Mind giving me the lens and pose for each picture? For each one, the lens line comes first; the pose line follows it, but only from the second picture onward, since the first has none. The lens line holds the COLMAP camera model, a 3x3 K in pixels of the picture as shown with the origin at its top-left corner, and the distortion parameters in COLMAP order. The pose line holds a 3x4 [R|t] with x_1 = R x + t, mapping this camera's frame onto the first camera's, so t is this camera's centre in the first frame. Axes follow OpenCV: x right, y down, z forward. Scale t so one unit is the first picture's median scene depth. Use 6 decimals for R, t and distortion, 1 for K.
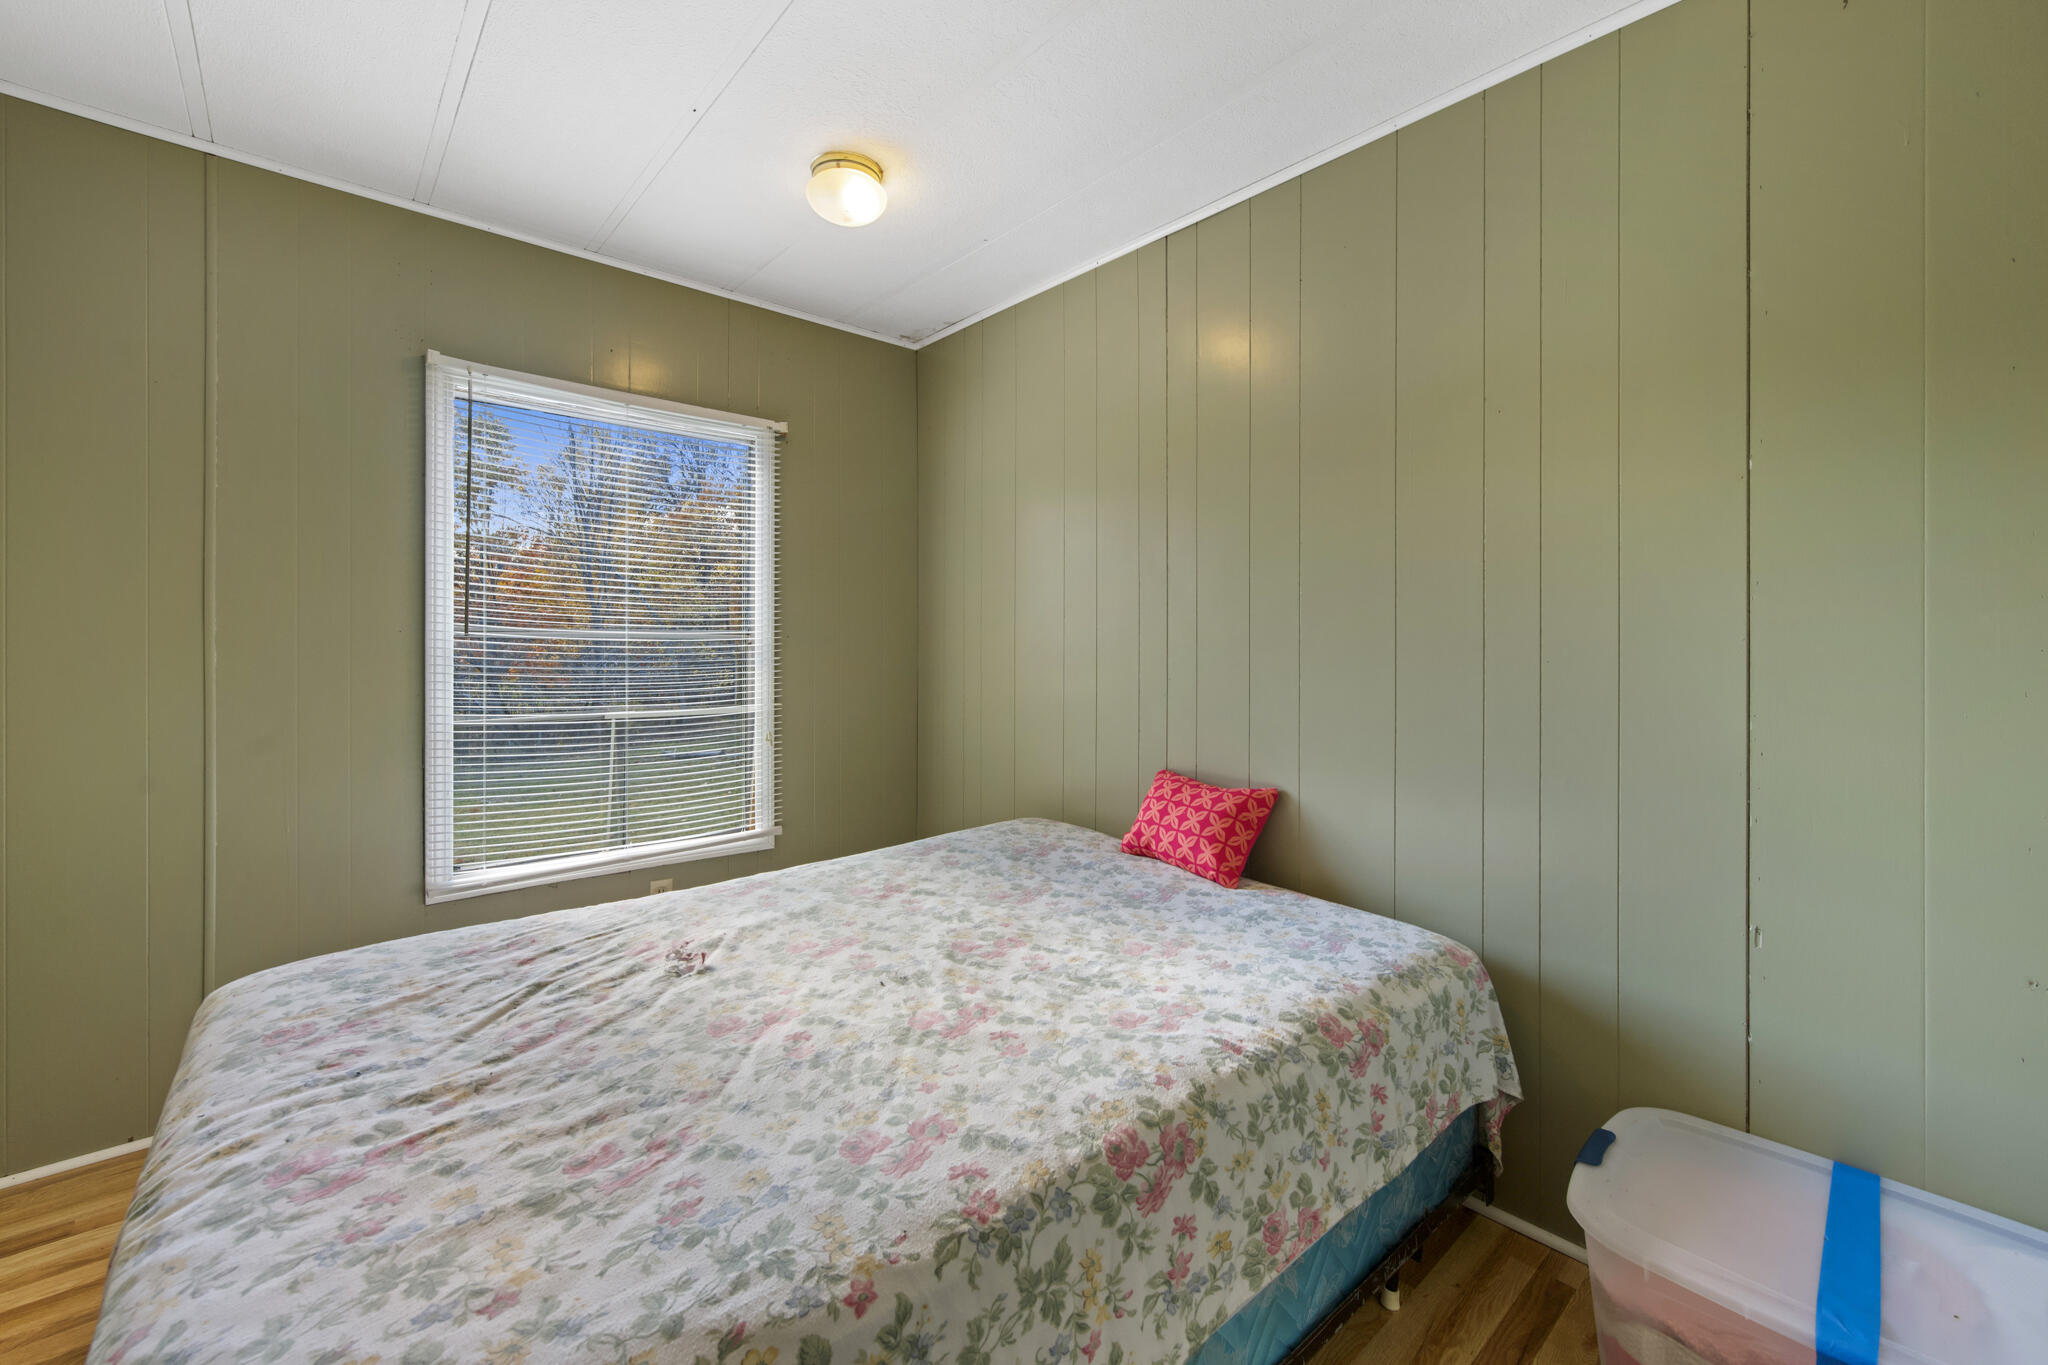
lens RADIAL K [[814.8, 0, 1021.0], [0, 814.8, 659.8], [0, 0, 1]] dist [-0.000205, 0.000003]
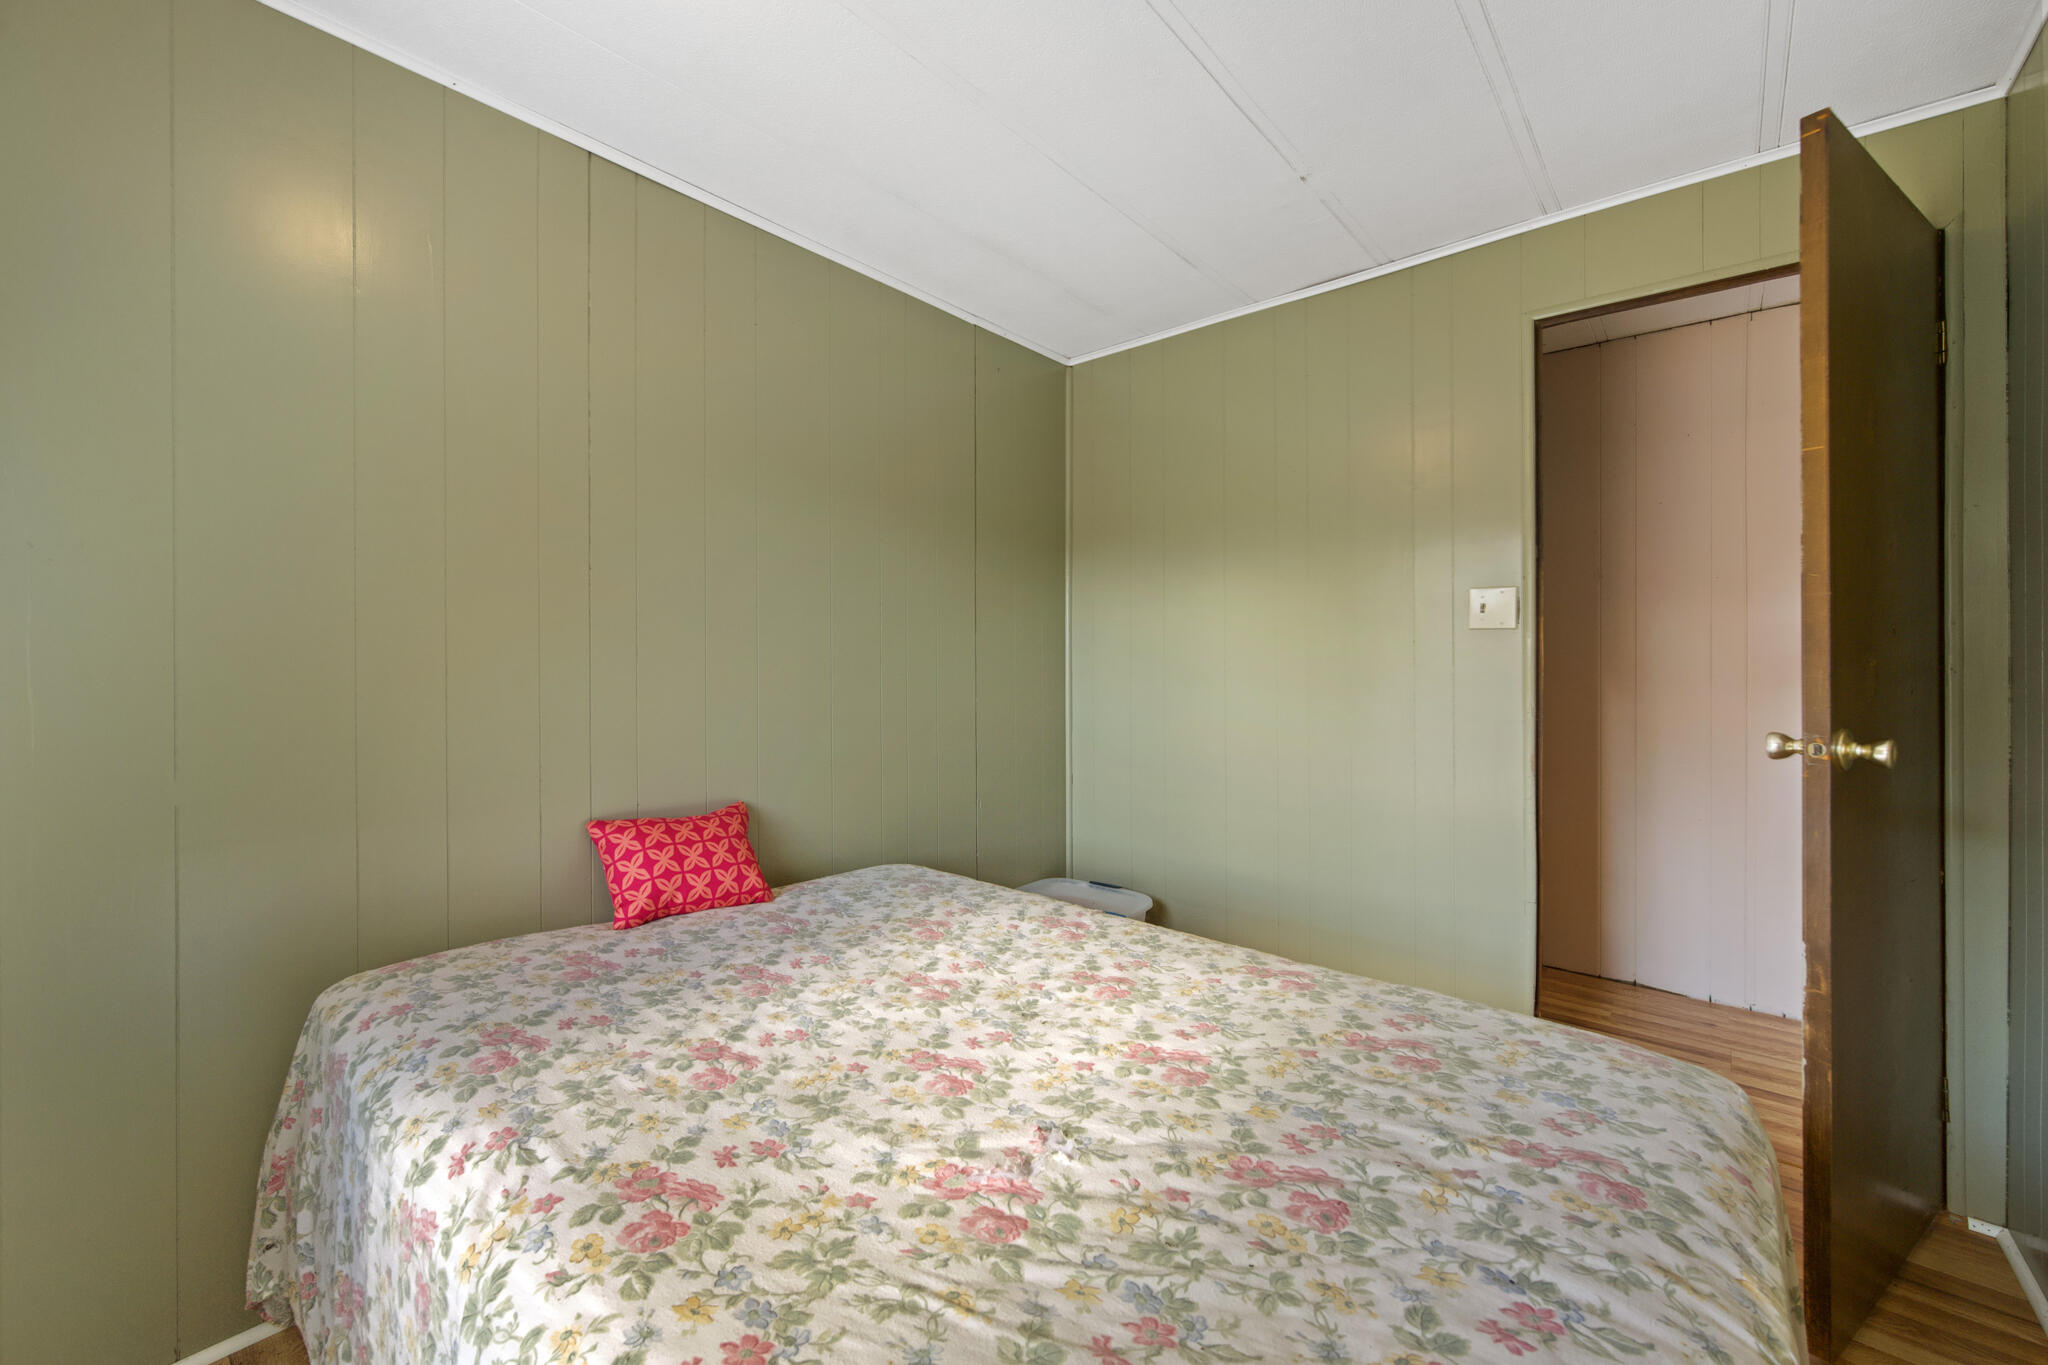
lens RADIAL K [[814.8, 0, 1021.0], [0, 814.8, 659.8], [0, 0, 1]] dist [-0.000205, 0.000003]
pose [[-0.134532, -0.004822, 0.990898, -1.113597], [0.022083, 0.999725, 0.007863, -0.031853], [-0.990663, 0.022940, -0.134389, 1.153533]]
